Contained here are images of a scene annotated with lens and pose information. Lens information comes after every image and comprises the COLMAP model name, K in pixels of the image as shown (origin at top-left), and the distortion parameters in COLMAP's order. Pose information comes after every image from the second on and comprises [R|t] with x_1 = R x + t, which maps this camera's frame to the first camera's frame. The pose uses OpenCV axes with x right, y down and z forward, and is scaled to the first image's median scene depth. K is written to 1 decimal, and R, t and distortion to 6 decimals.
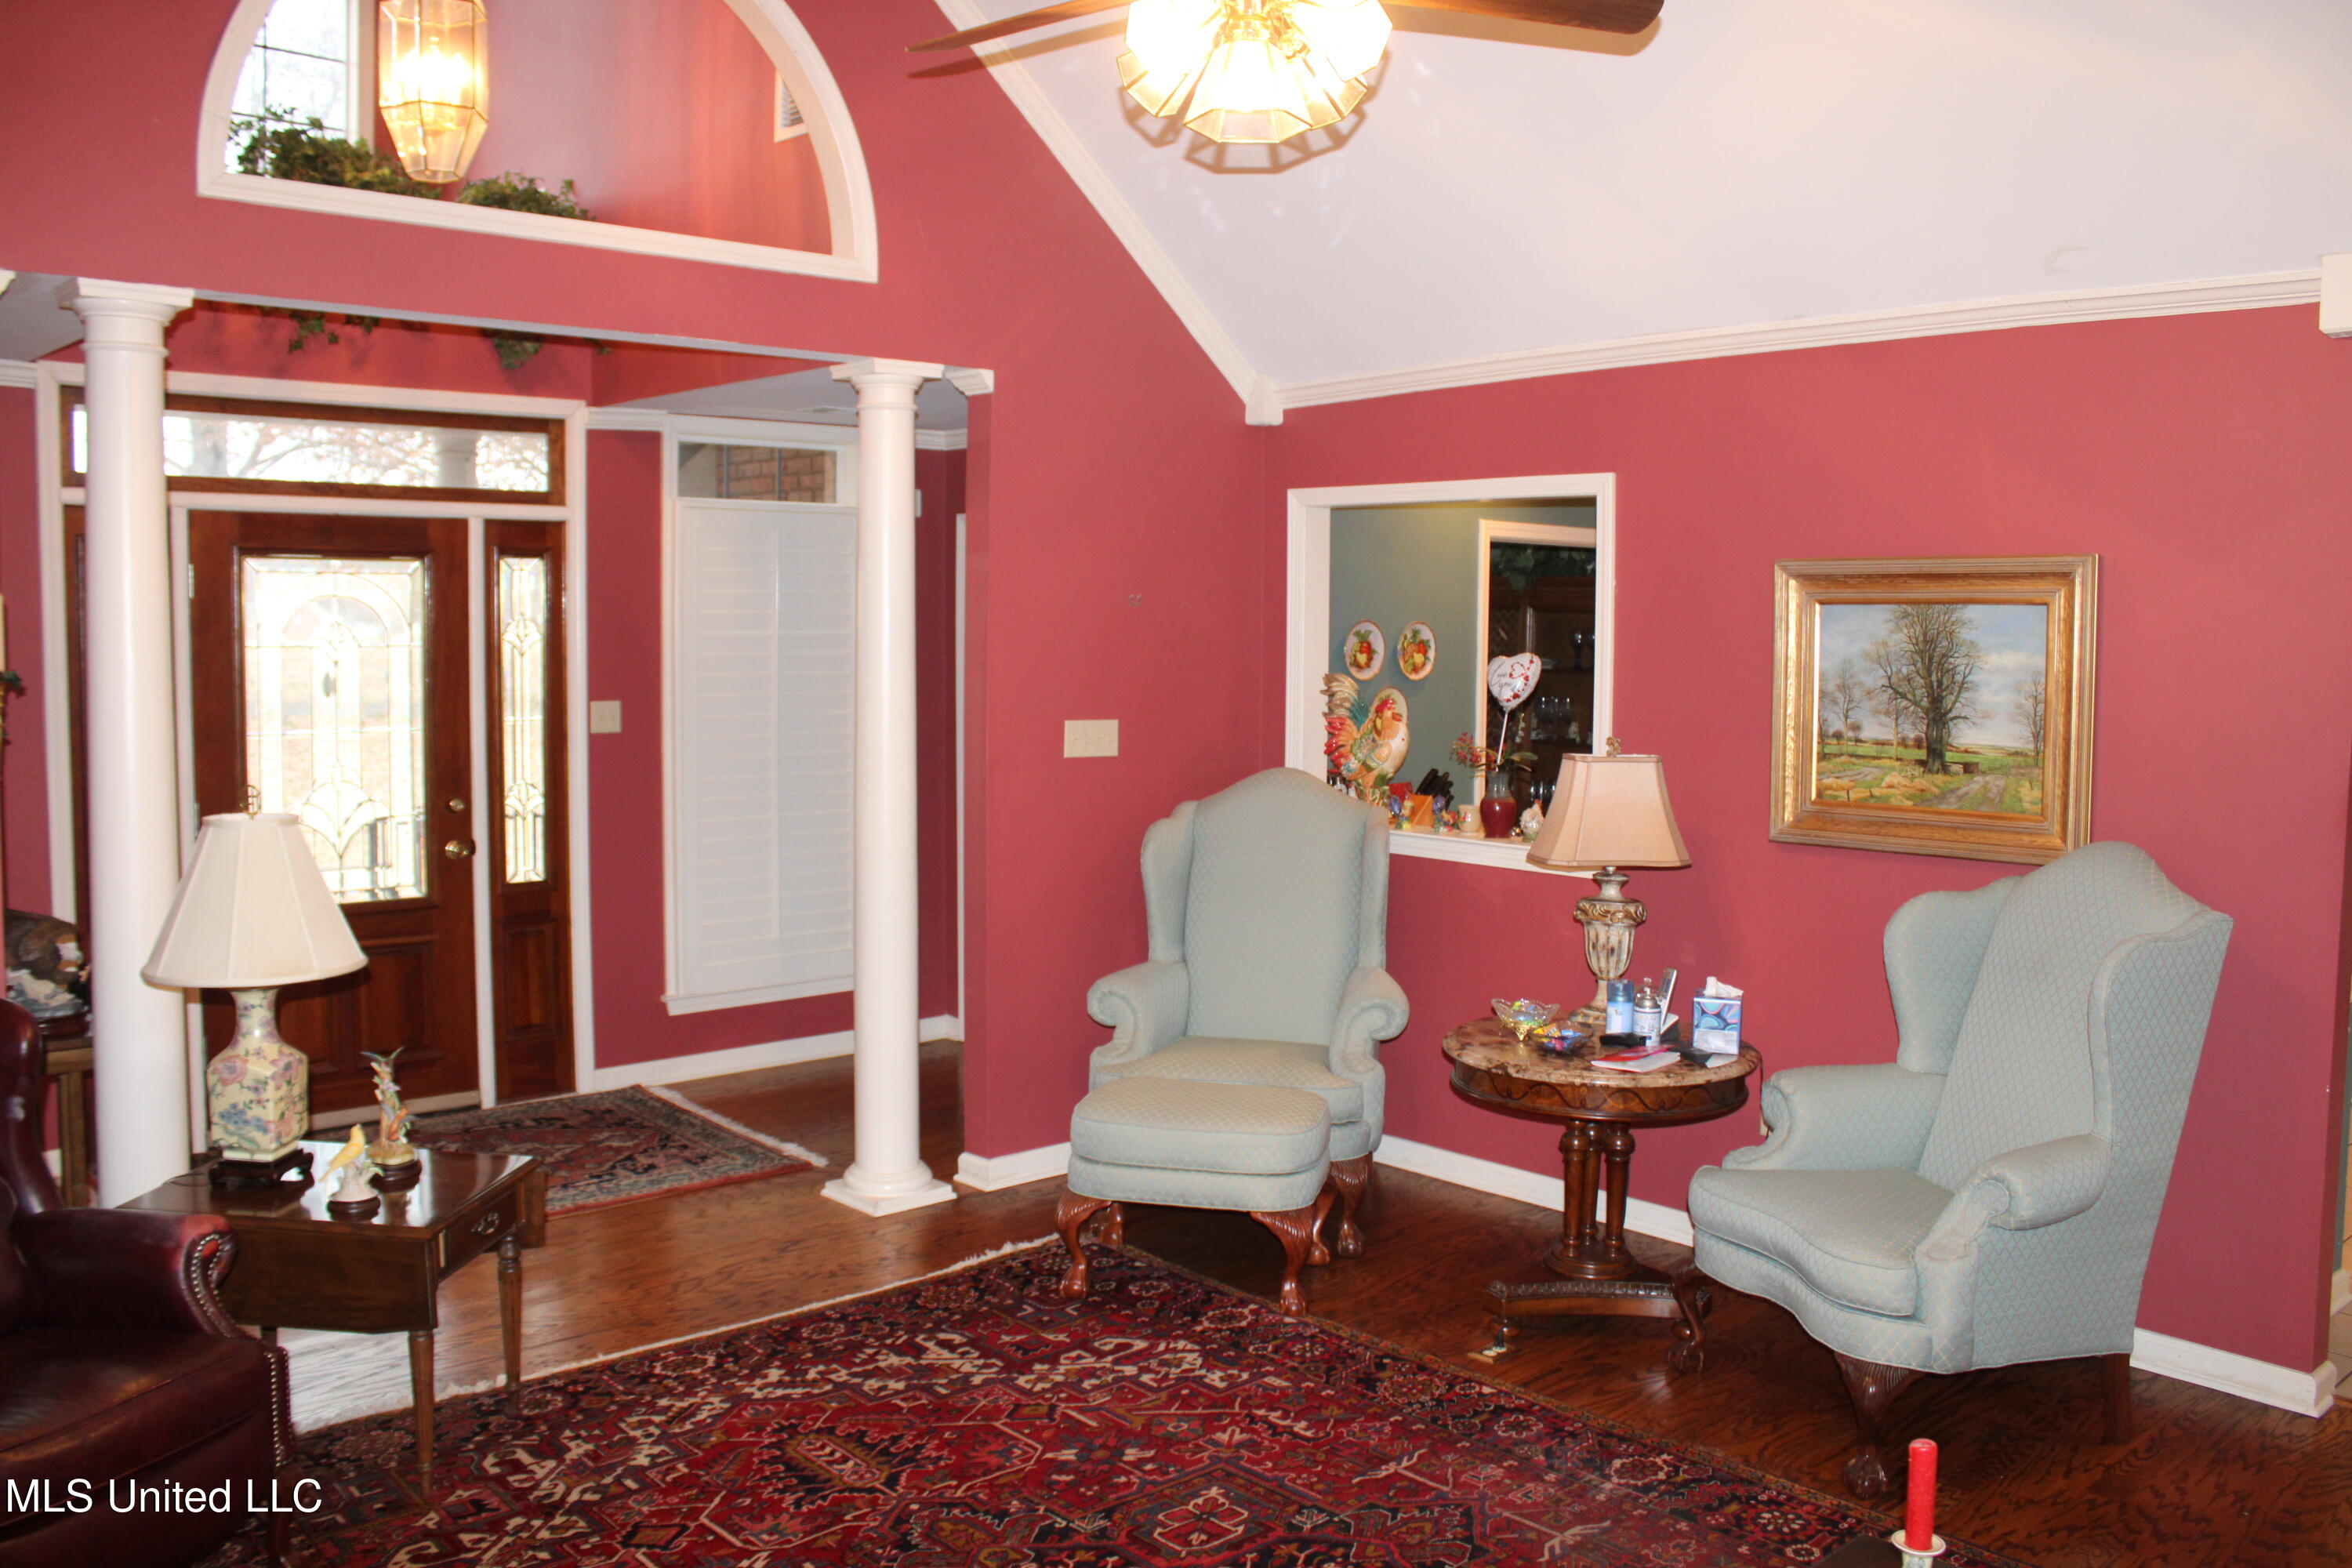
lens RADIAL K [[1944.2, 0, 1185.5], [0, 1944.2, 772.3], [0, 0, 1]] dist [-0.163327, 0.115386]
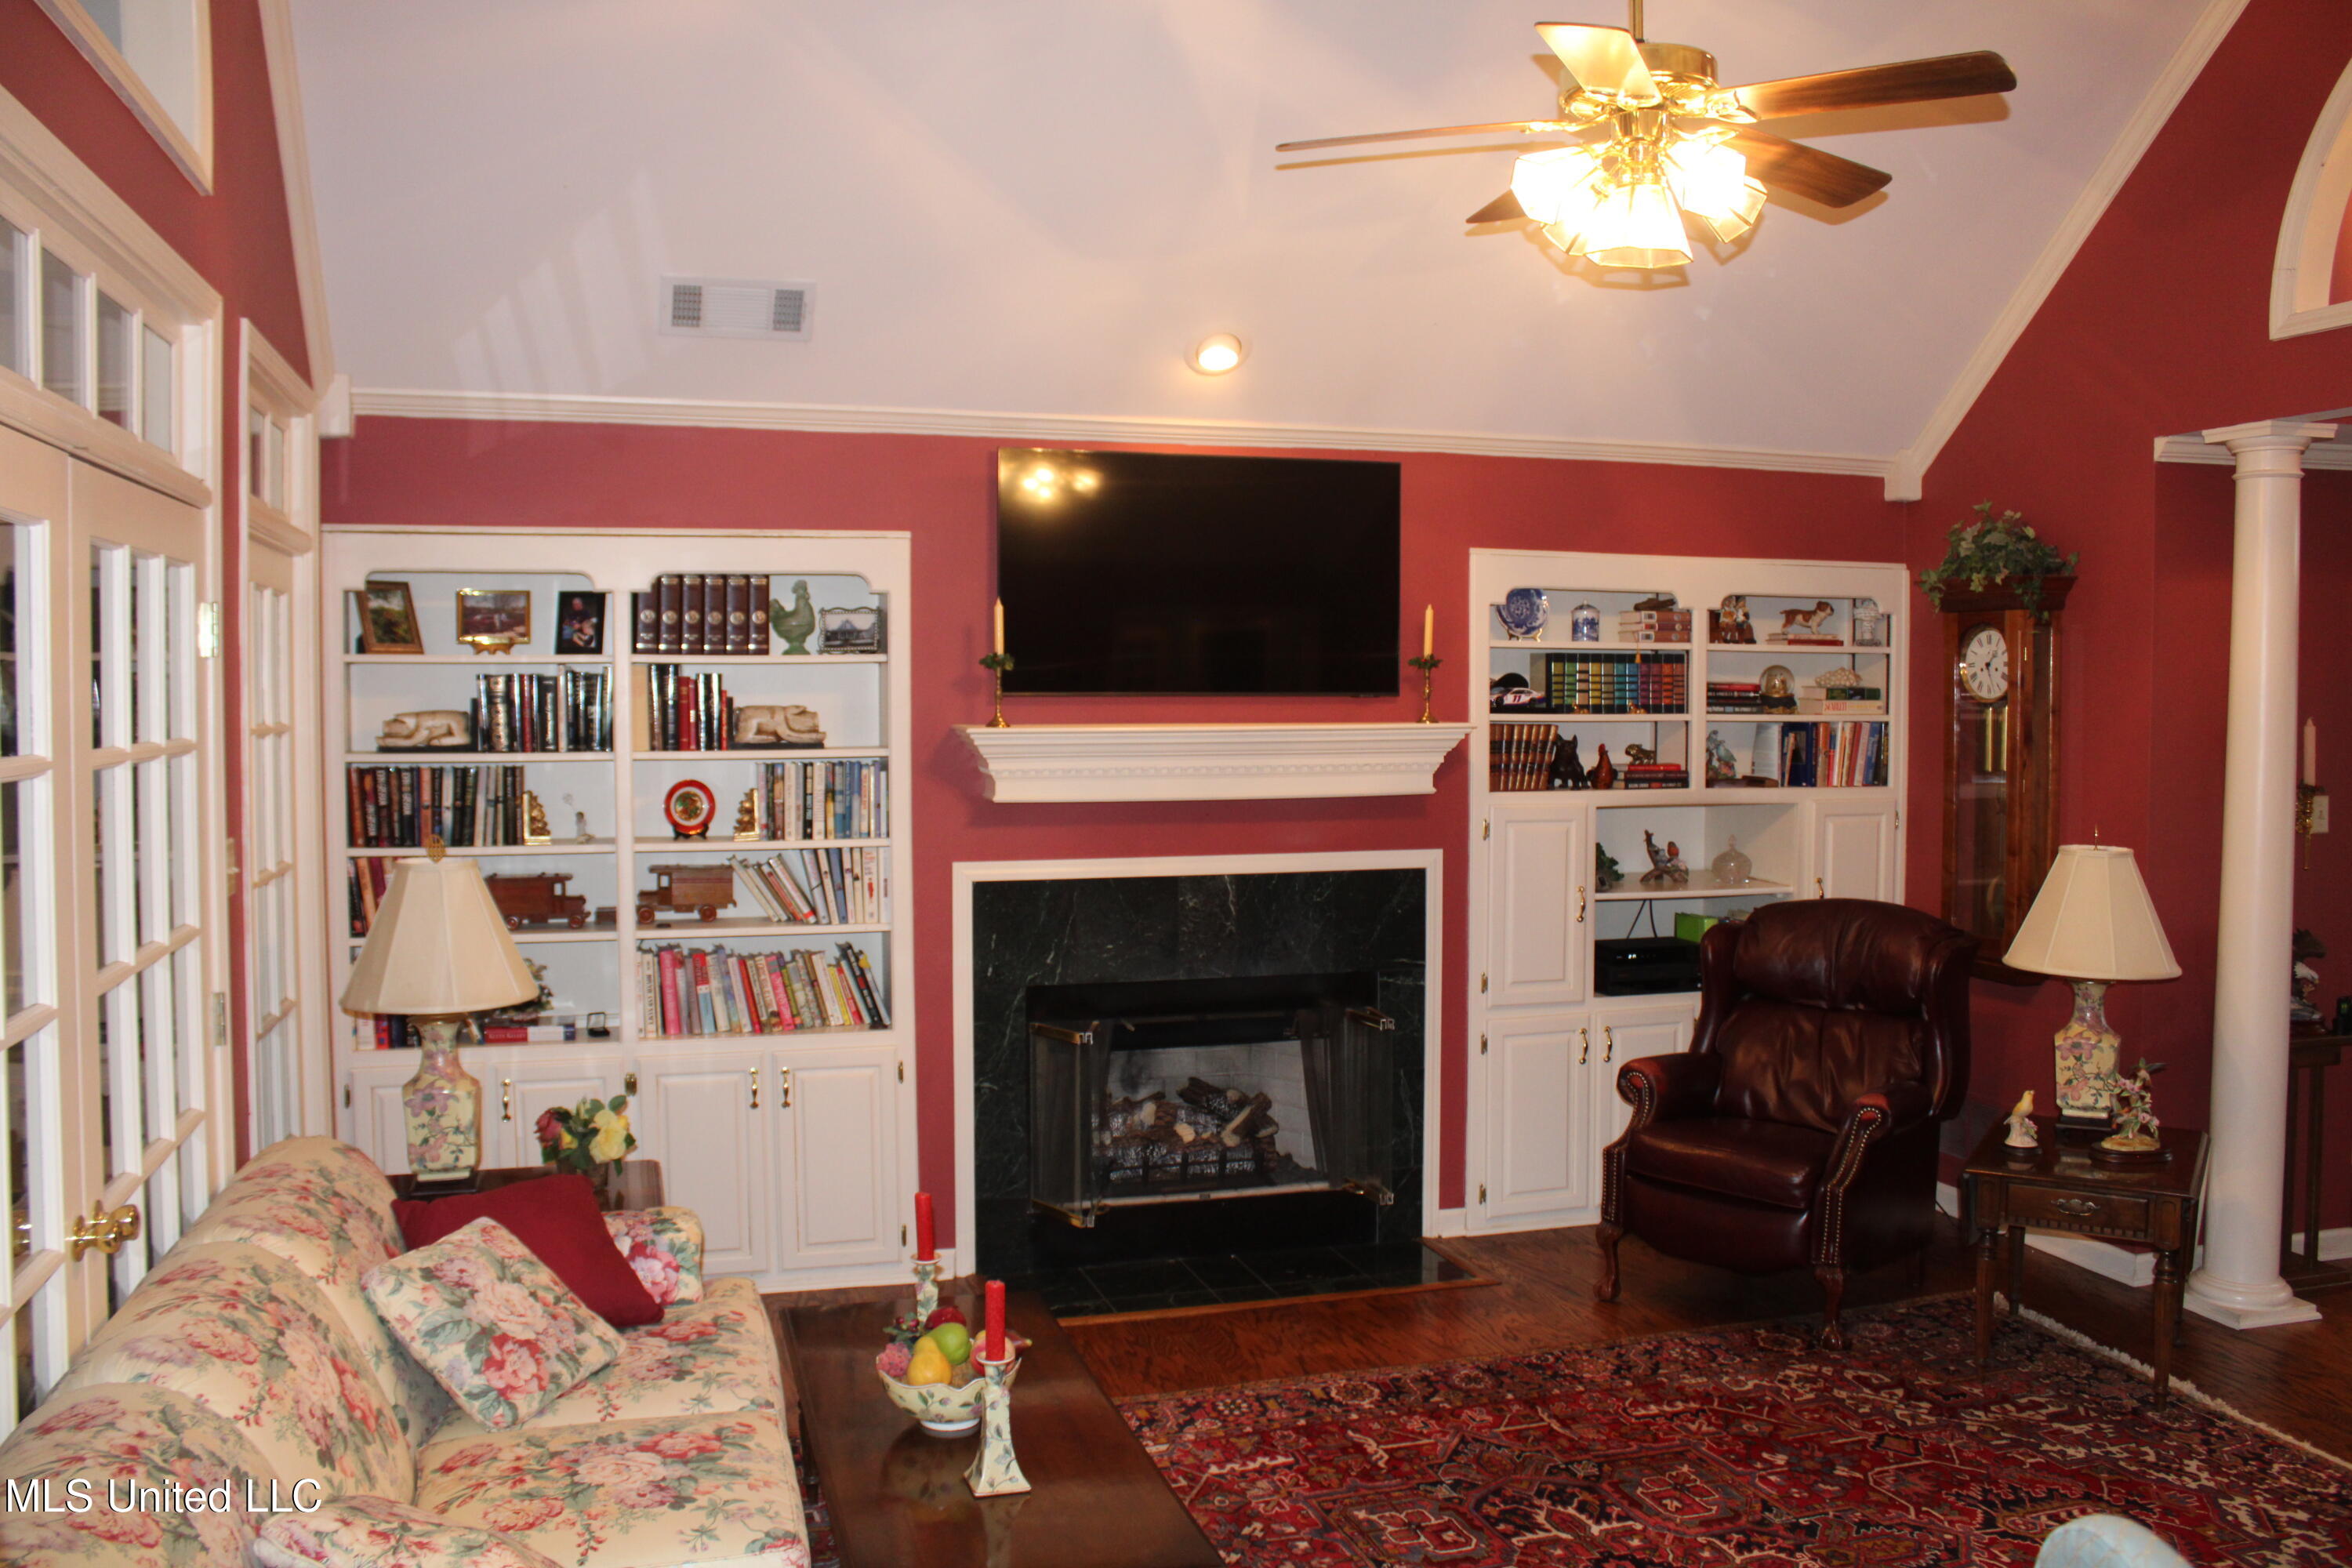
lens RADIAL K [[1944.2, 0, 1185.4], [0, 1944.2, 782.4], [0, 0, 1]] dist [-0.163327, 0.115386]
pose [[-0.431897, 0.042335, -0.900929, 0.860062], [-0.079503, 0.993222, 0.084785, -0.076859], [0.898412, 0.108245, -0.425604, 0.906387]]
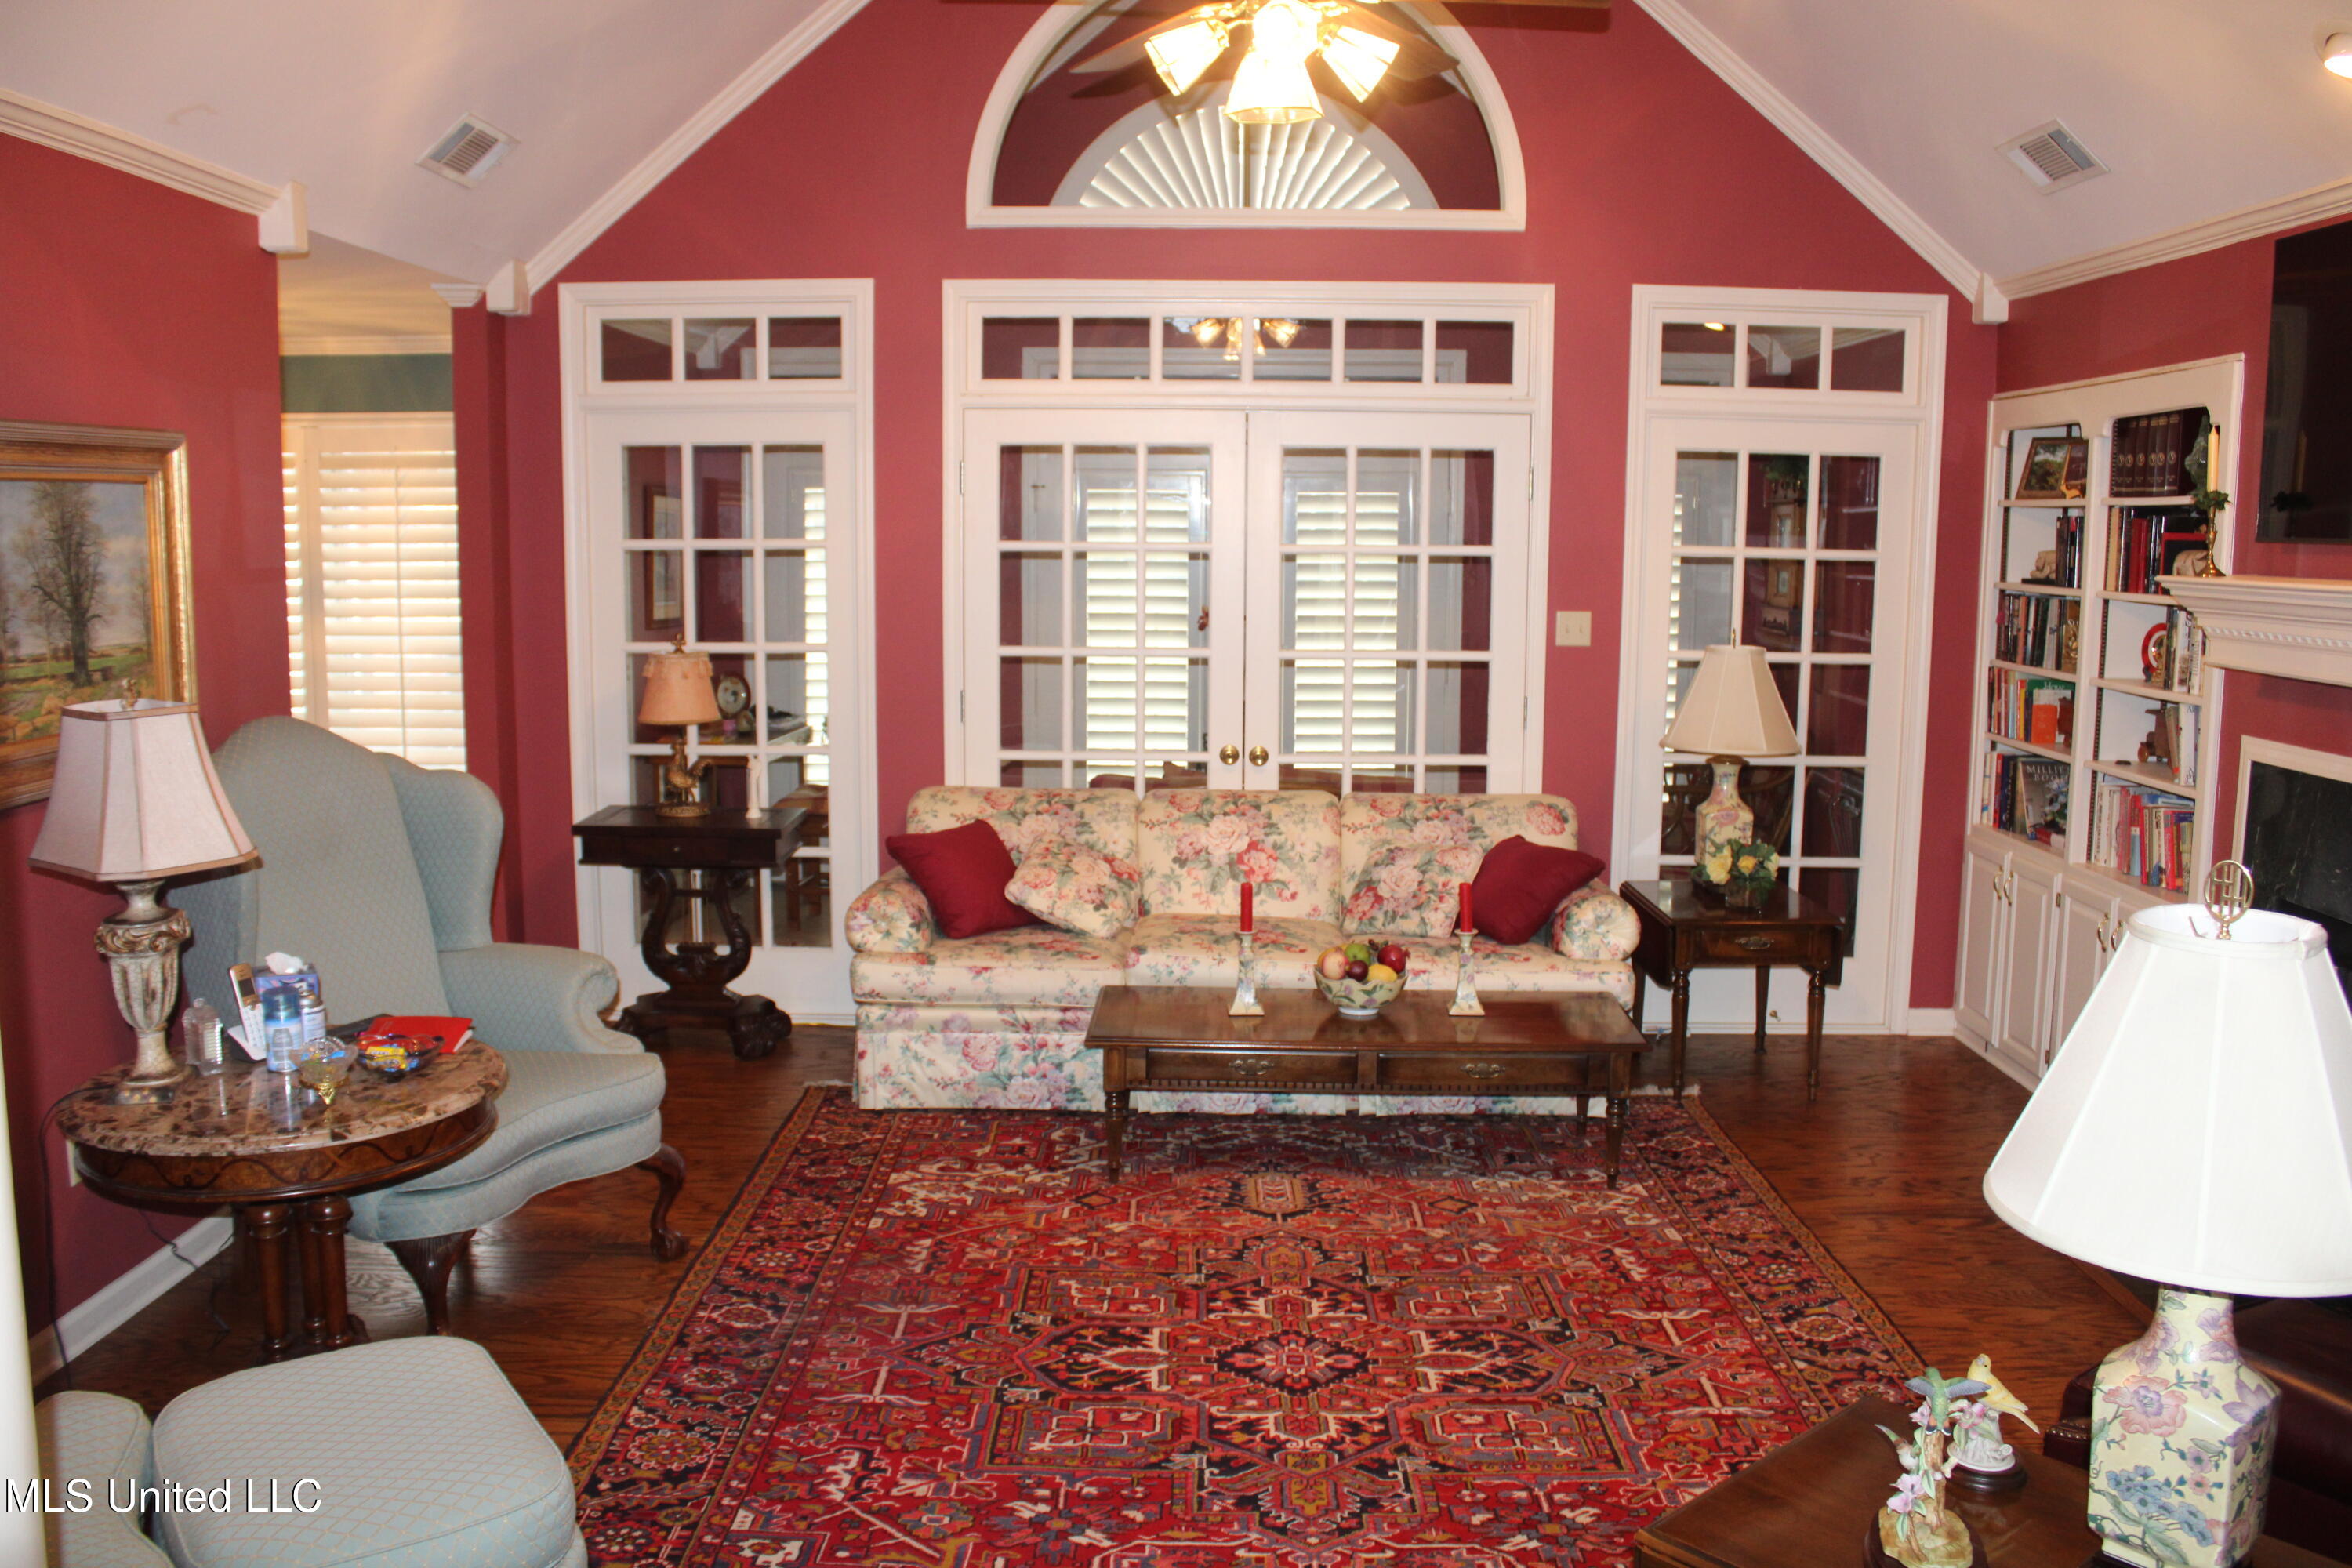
lens RADIAL K [[1944.2, 0, 1181.6], [0, 1944.2, 784.3], [0, 0, 1]] dist [-0.163327, 0.115386]
pose [[-0.730207, -0.105959, 0.674960, -0.578954], [0.040084, 0.979555, 0.197141, -0.111975], [-0.682049, 0.171009, -0.711031, 1.427861]]
